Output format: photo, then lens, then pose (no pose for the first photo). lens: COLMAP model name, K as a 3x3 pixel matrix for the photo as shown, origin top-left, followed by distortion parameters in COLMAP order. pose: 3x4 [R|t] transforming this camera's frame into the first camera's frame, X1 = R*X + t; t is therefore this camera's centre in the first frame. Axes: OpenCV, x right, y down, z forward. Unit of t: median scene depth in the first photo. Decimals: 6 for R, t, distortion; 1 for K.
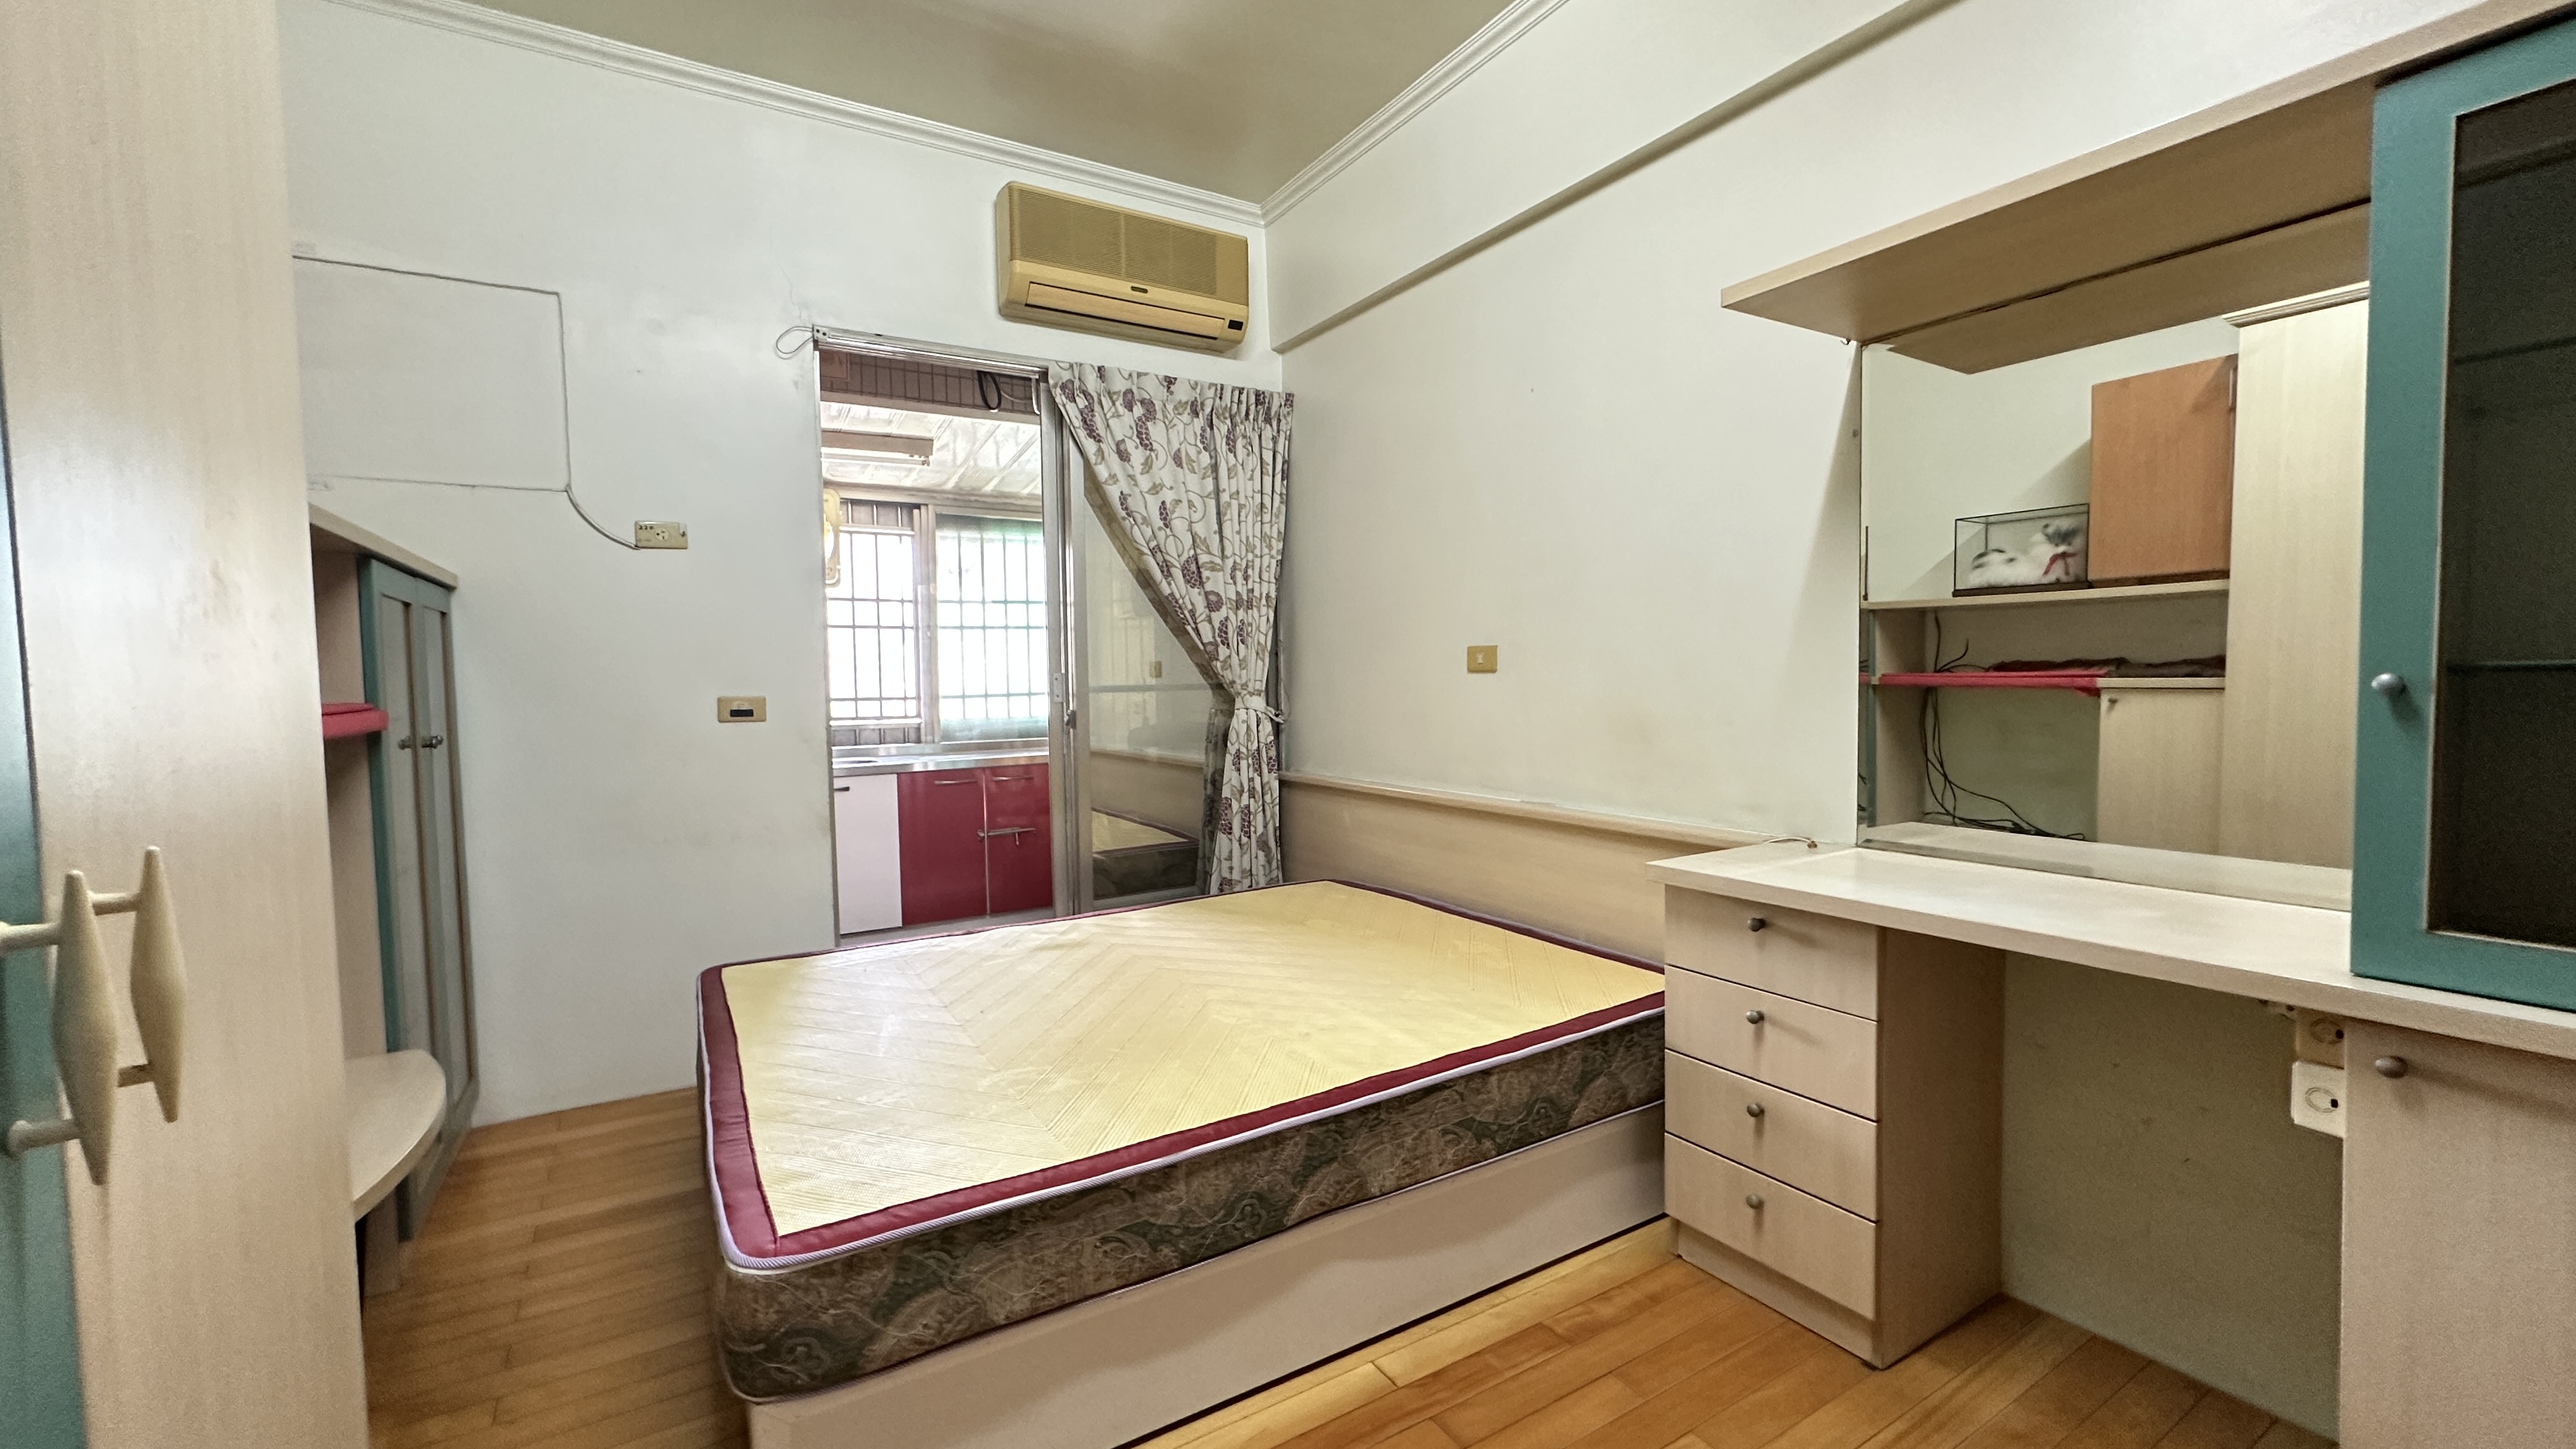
lens RADIAL K [[1029.9, 0, 1288.3], [0, 1029.9, 724.5], [0, 0, 1]] dist [-0.003073, 0.000790]
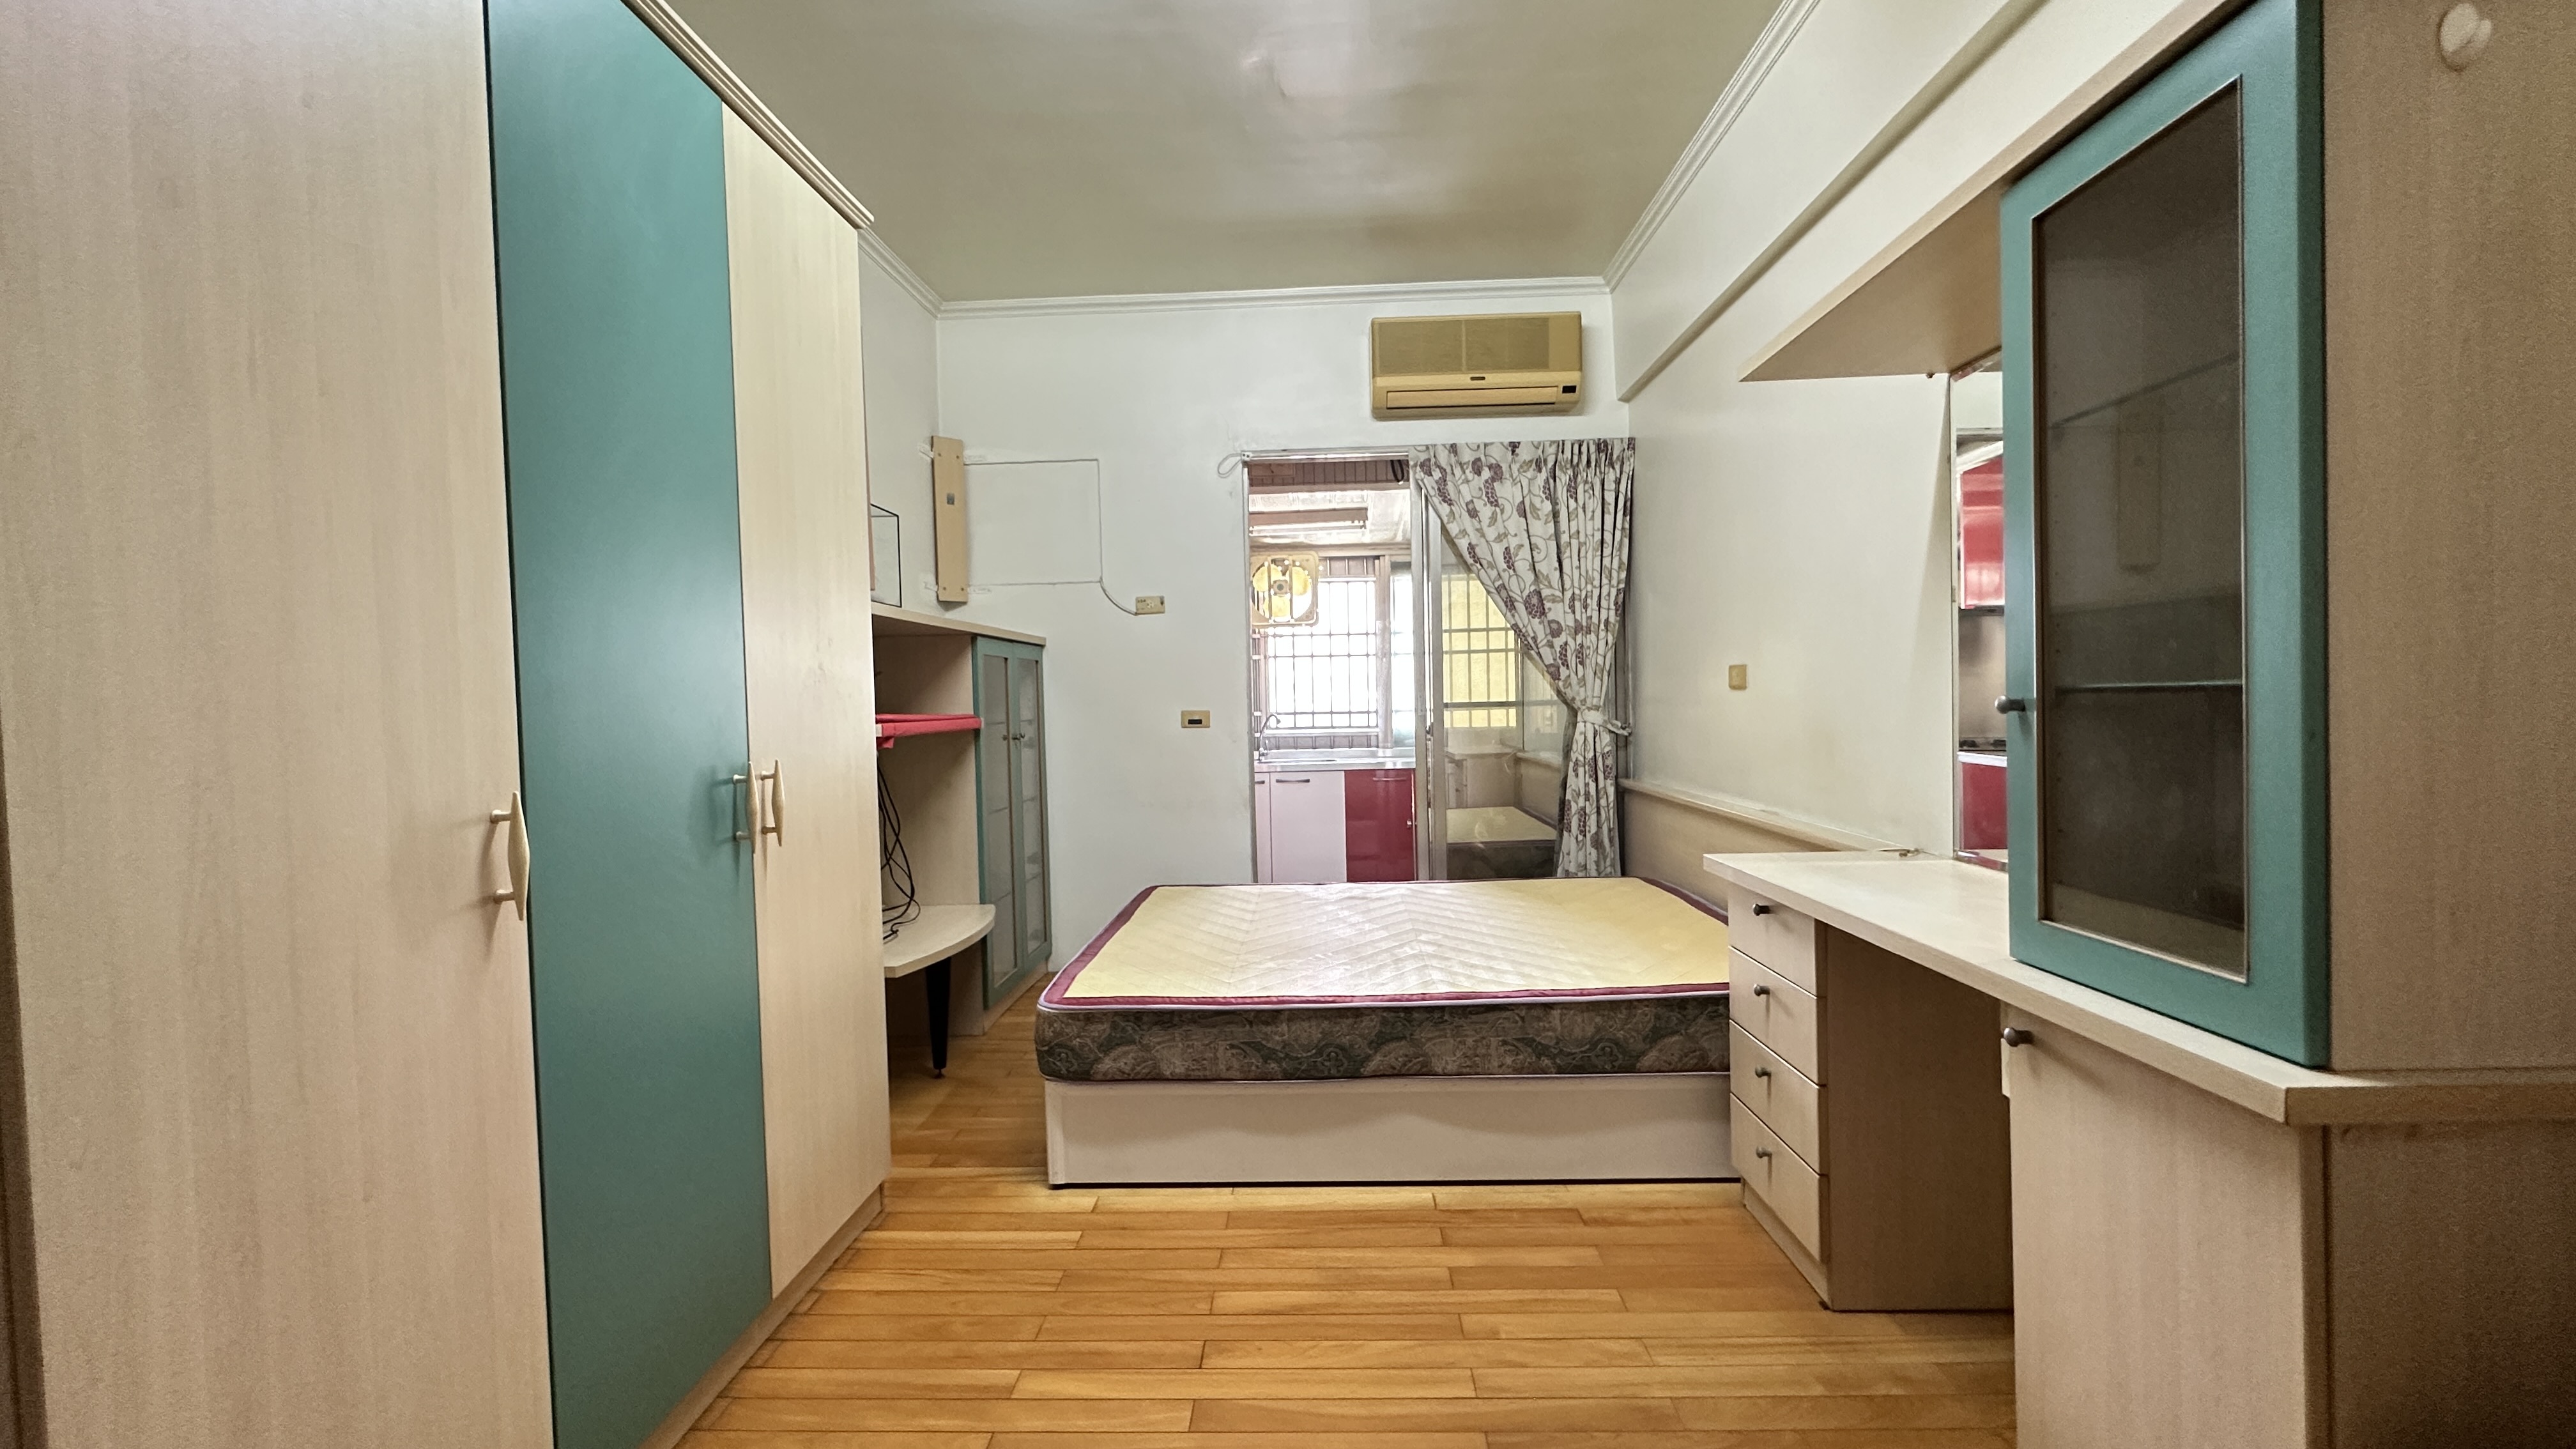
lens RADIAL K [[1029.9, 0, 1288.5], [0, 1029.9, 725.8], [0, 0, 1]] dist [-0.003073, 0.000790]
pose [[0.835794, 0.010044, -0.548951, 0.453320], [-0.016560, 0.999839, -0.006919, 0.003067], [0.548793, 0.014874, 0.835826, -0.183695]]
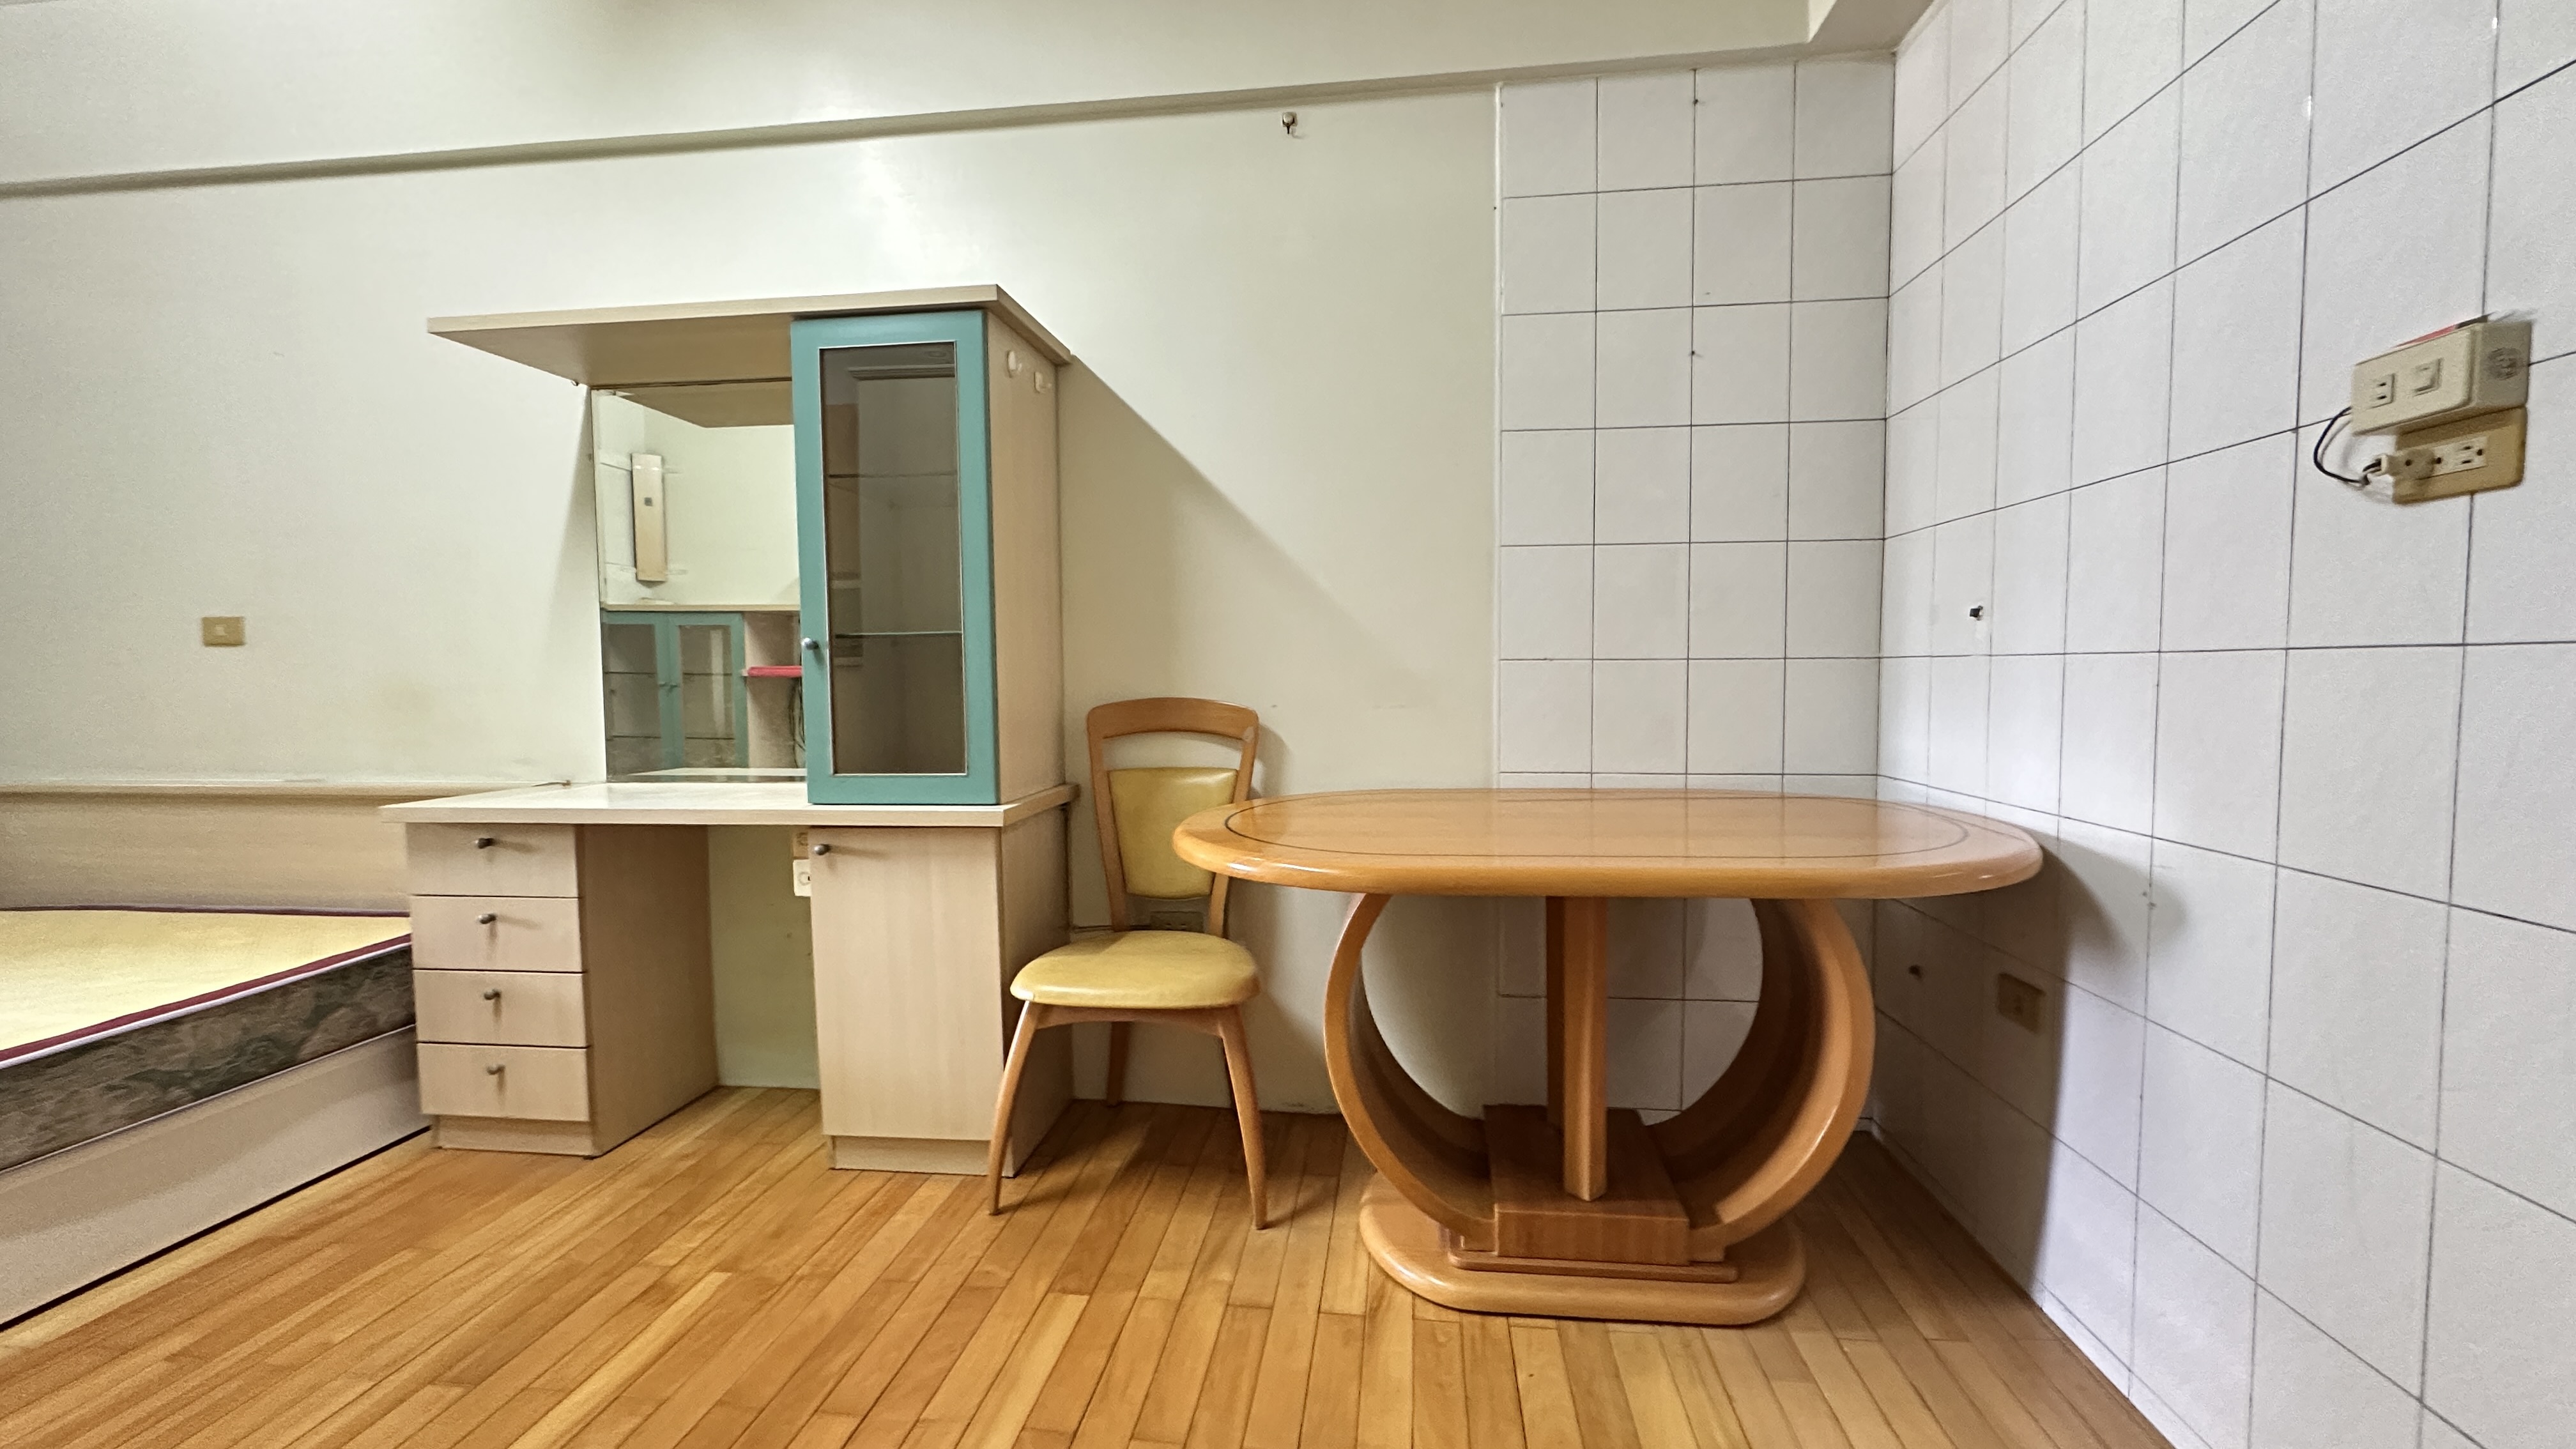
lens RADIAL K [[1029.9, 0, 1290.2], [0, 1029.9, 726.4], [0, 0, 1]] dist [-0.003073, 0.000790]
pose [[0.616768, -0.029732, 0.786584, 0.060532], [0.035982, 0.999307, 0.009558, 0.054936], [-0.786323, 0.022408, 0.617410, -0.366793]]
